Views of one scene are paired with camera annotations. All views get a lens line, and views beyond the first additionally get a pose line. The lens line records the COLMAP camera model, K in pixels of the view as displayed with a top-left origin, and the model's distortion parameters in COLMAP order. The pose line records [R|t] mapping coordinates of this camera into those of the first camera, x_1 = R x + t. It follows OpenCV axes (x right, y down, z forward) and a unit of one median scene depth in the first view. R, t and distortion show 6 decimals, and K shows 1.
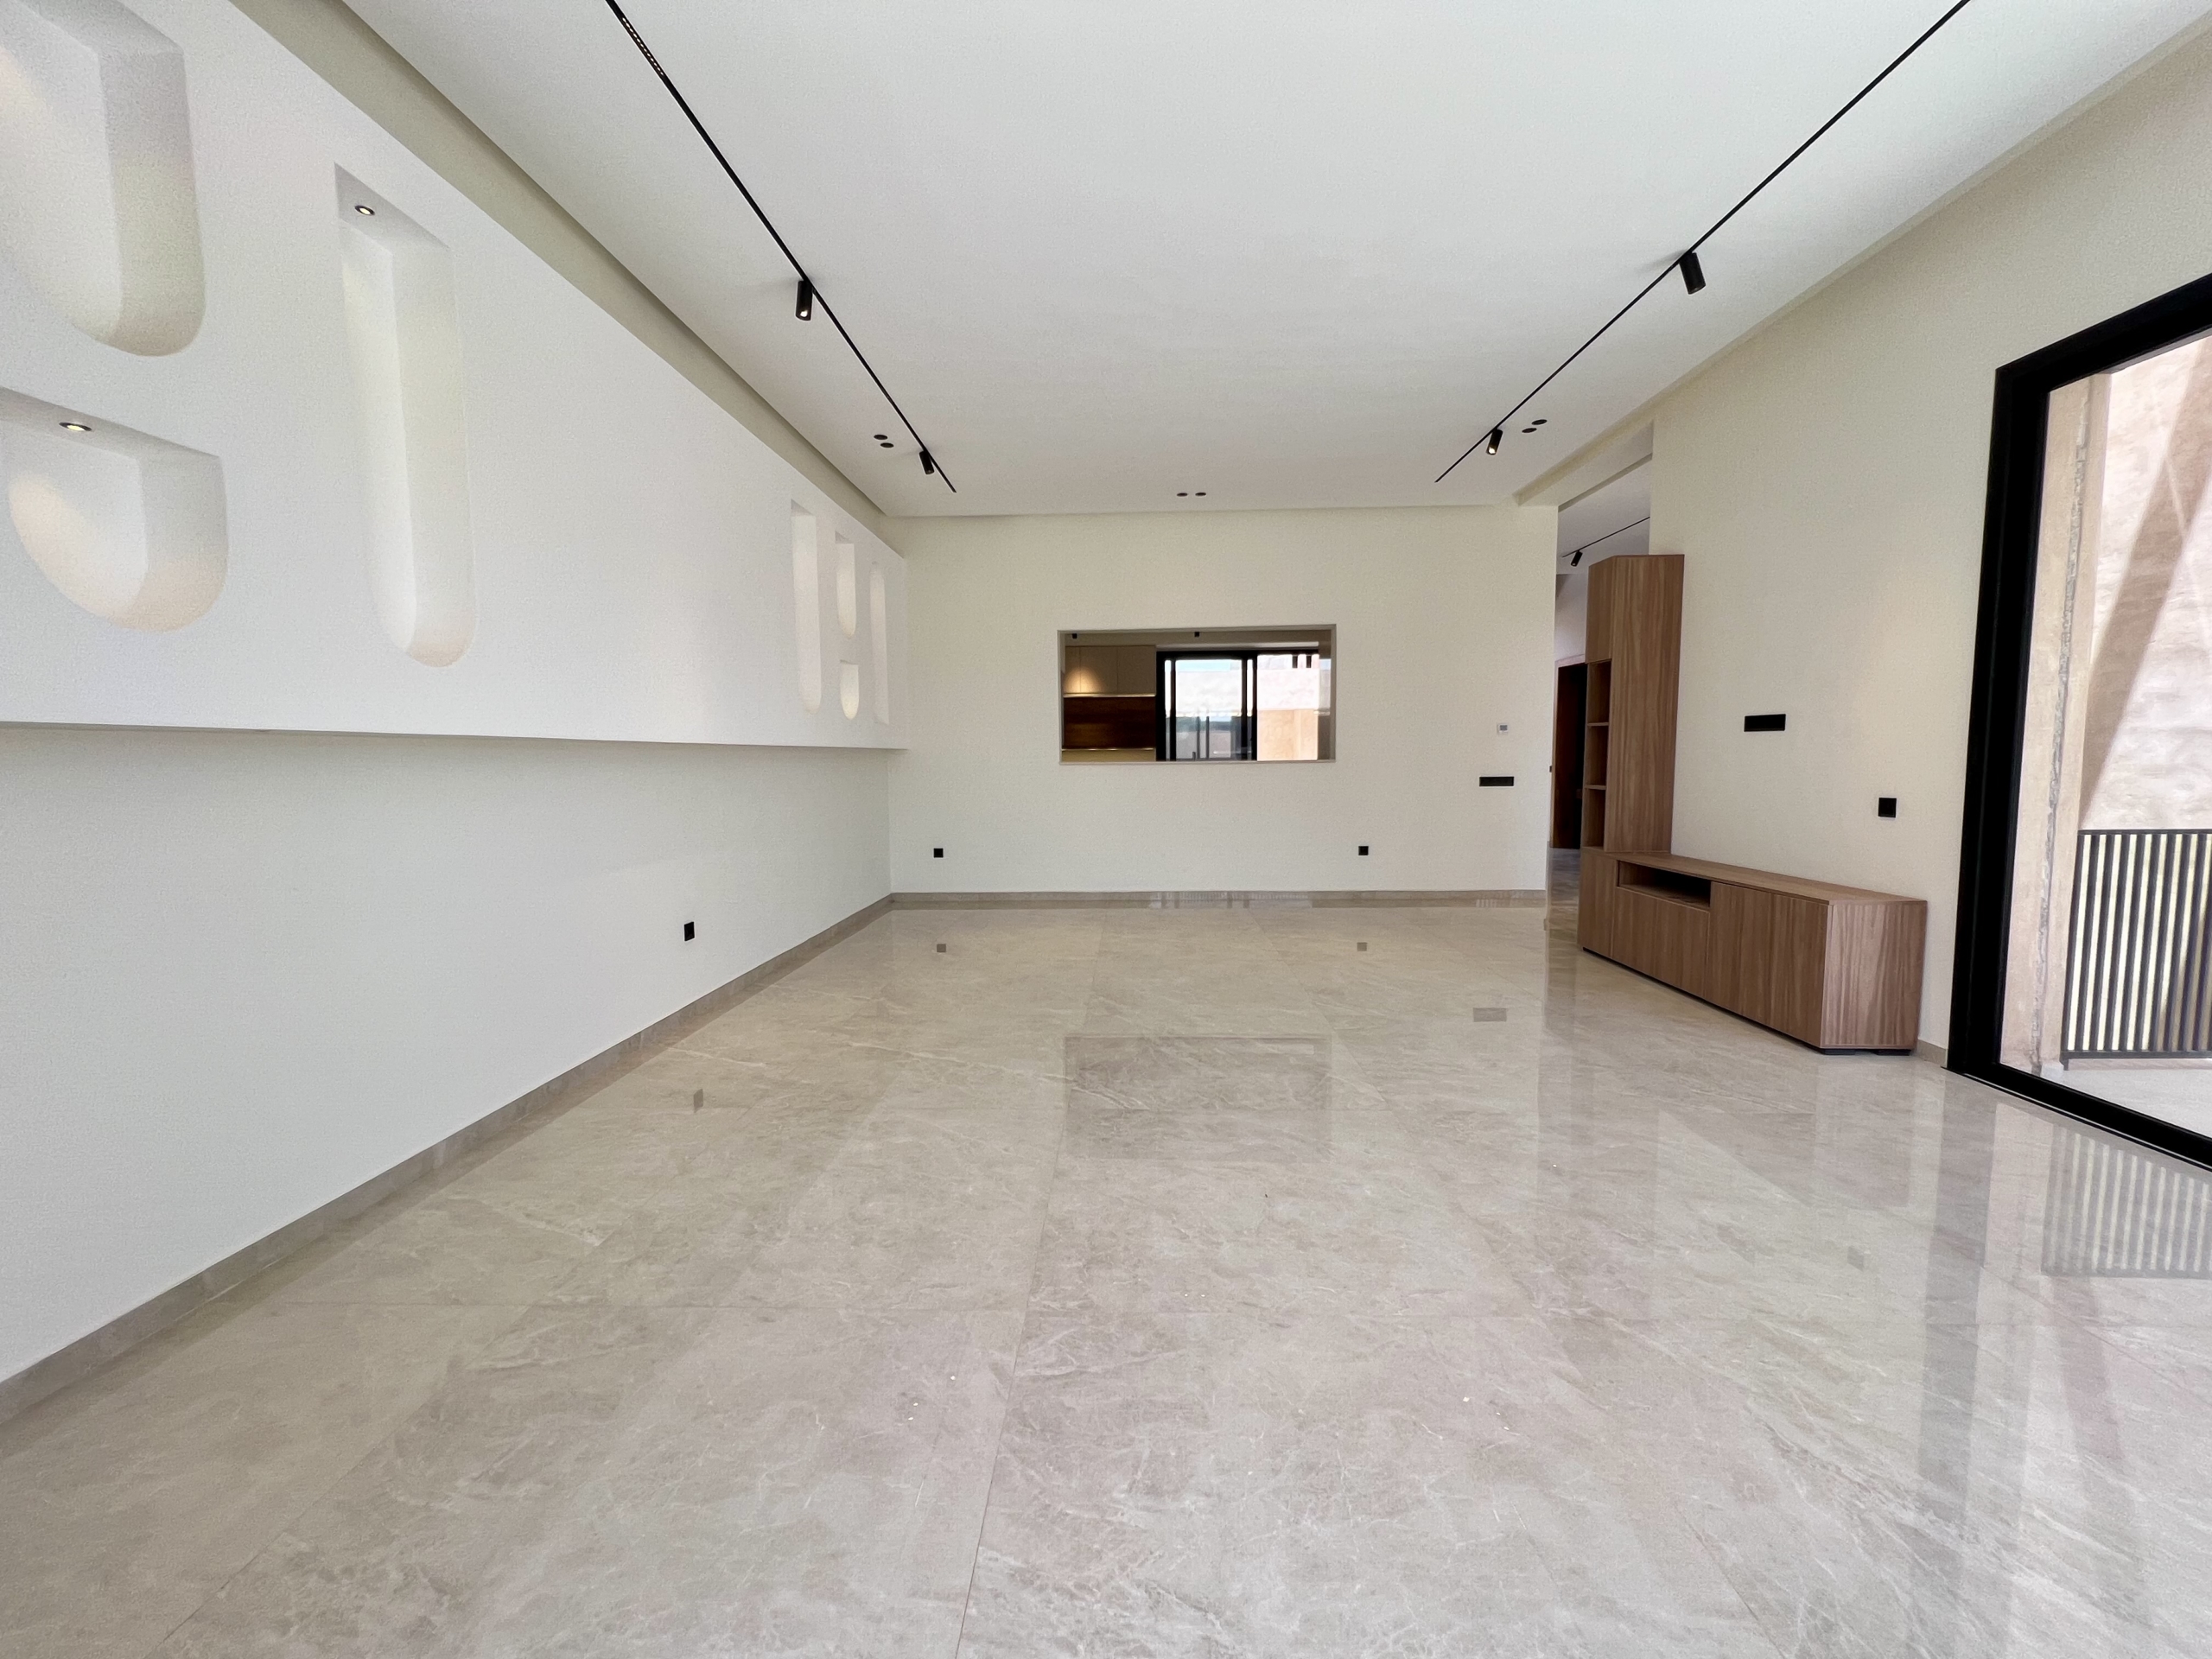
lens RADIAL K [[885.7, 0, 1106.0], [0, 885.7, 829.5], [0, 0, 1]] dist [-0.003093, 0.000225]
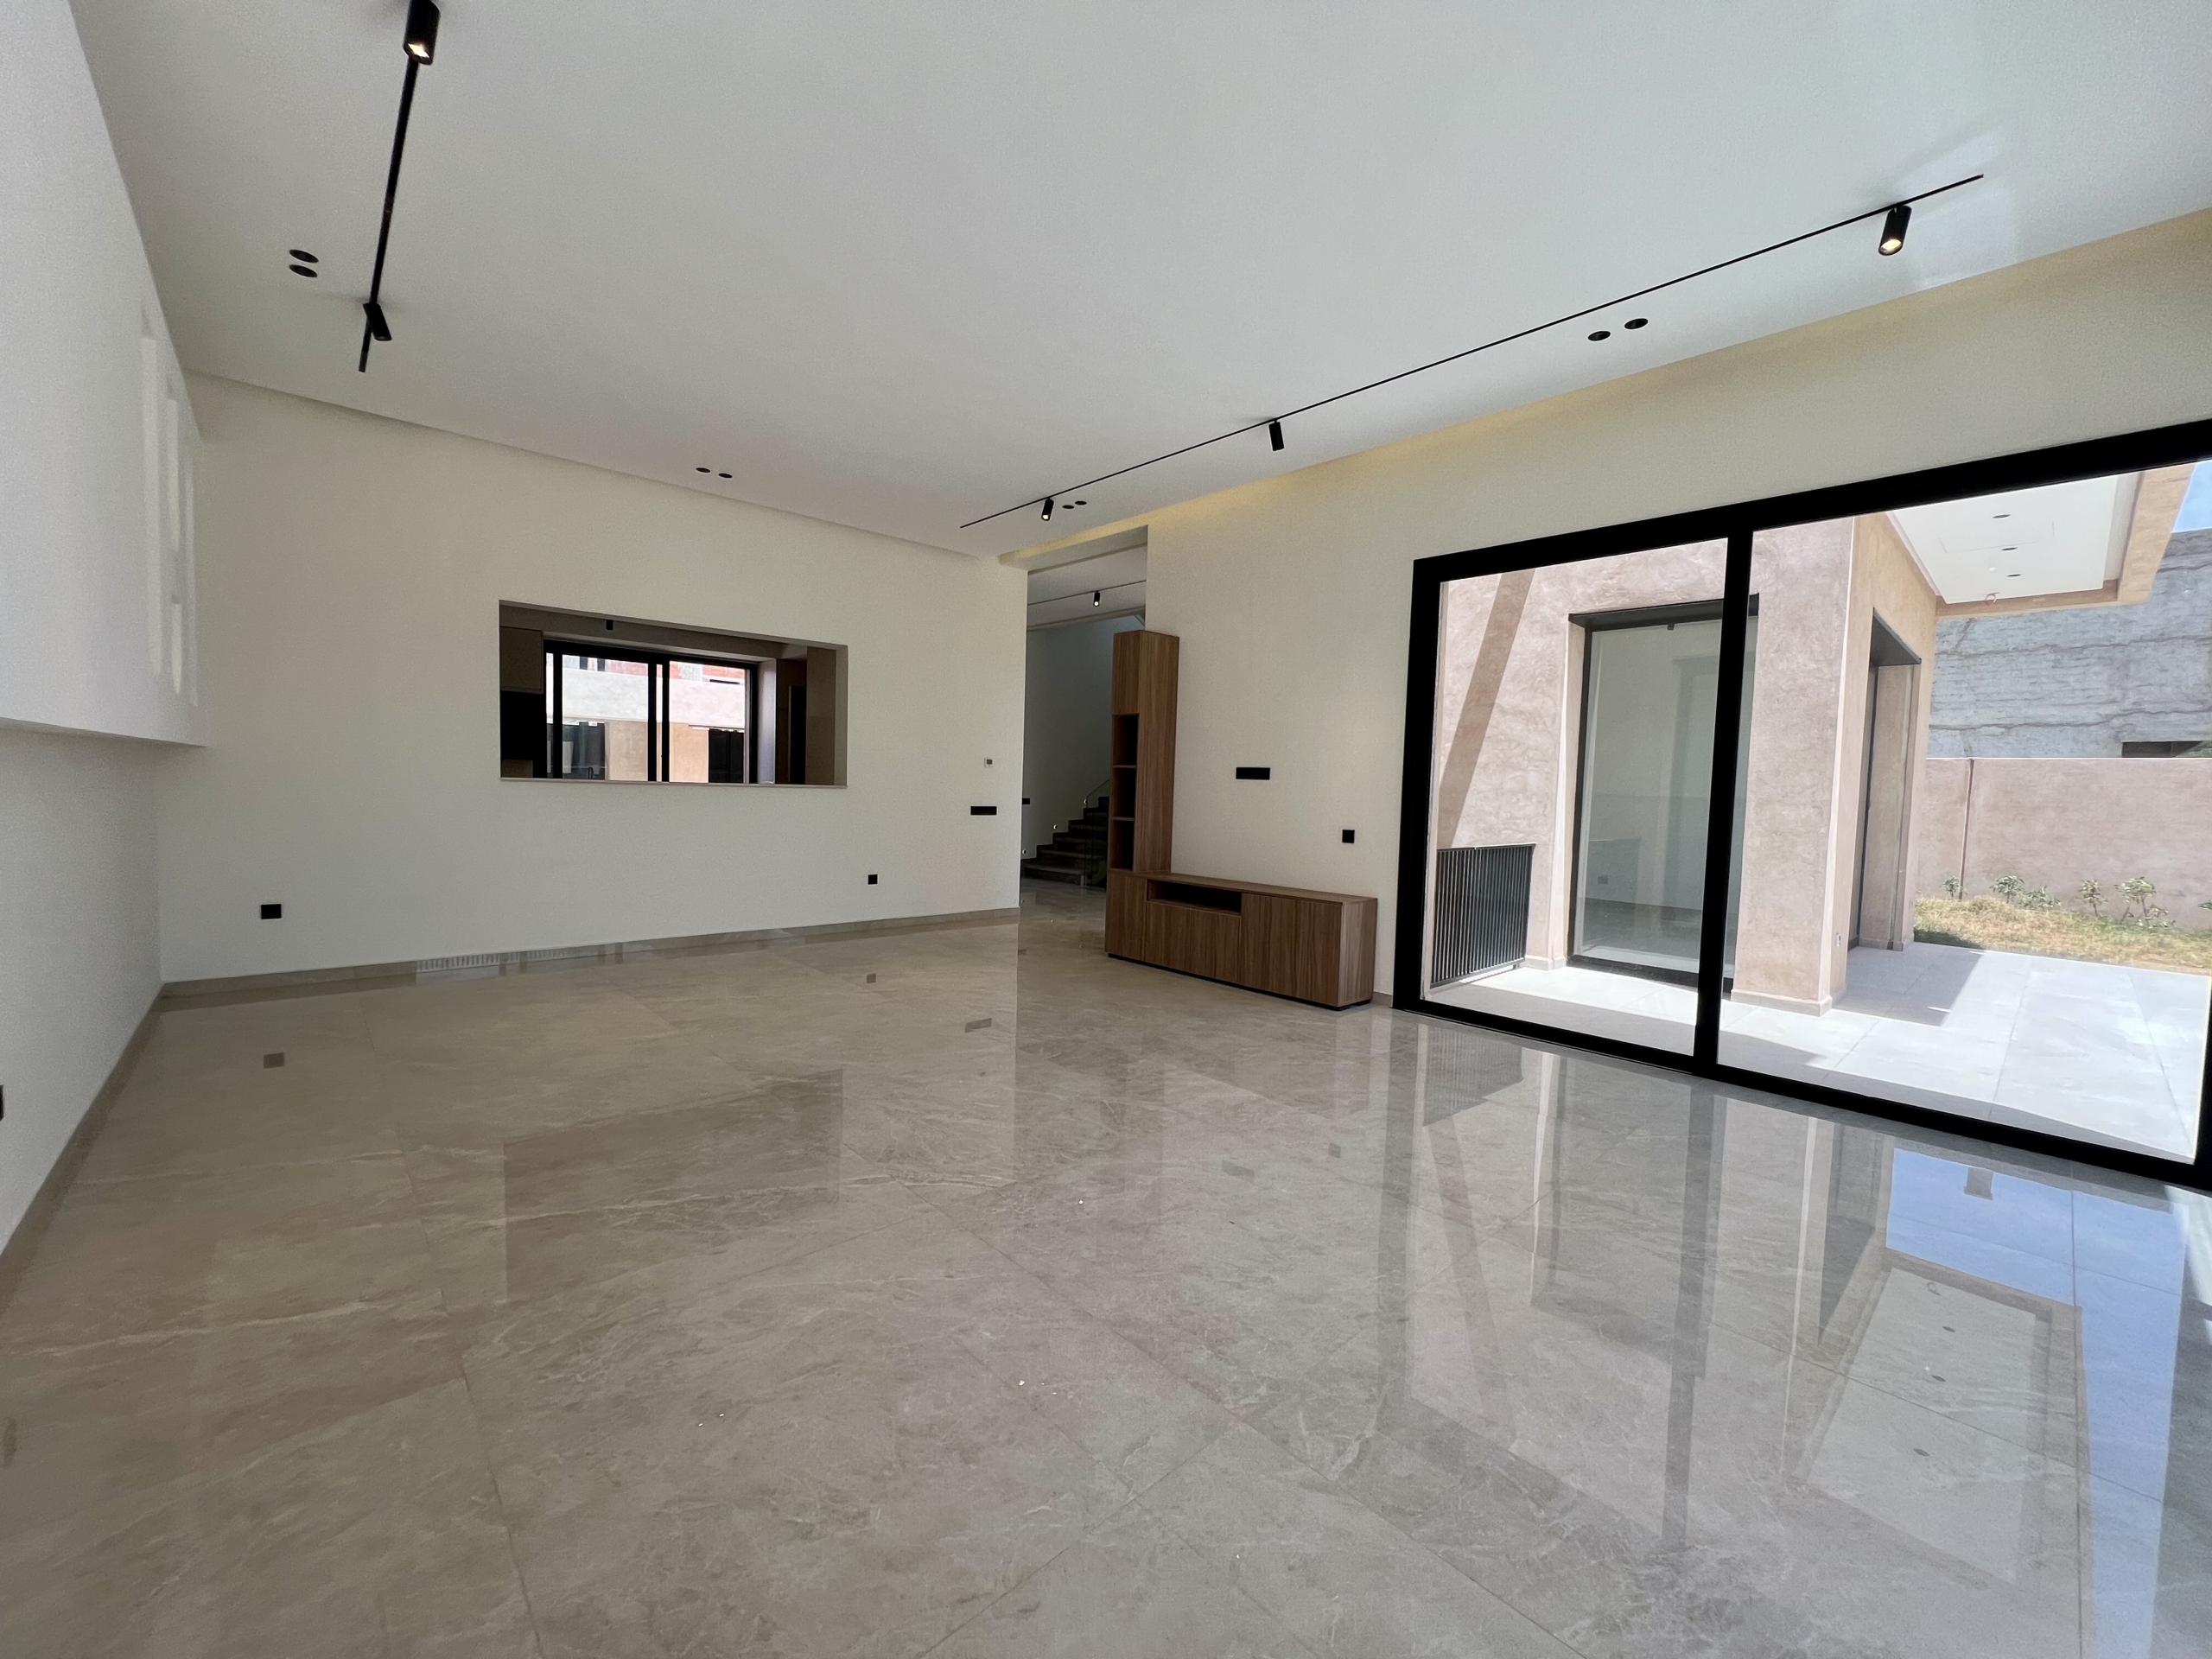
lens RADIAL K [[885.7, 0, 1106.0], [0, 885.7, 829.5], [0, 0, 1]] dist [-0.003093, 0.000225]
pose [[0.707249, -0.003357, 0.706957, -0.377075], [0.020684, 0.999659, -0.015945, -0.018238], [-0.706662, 0.025900, 0.707077, 0.208935]]
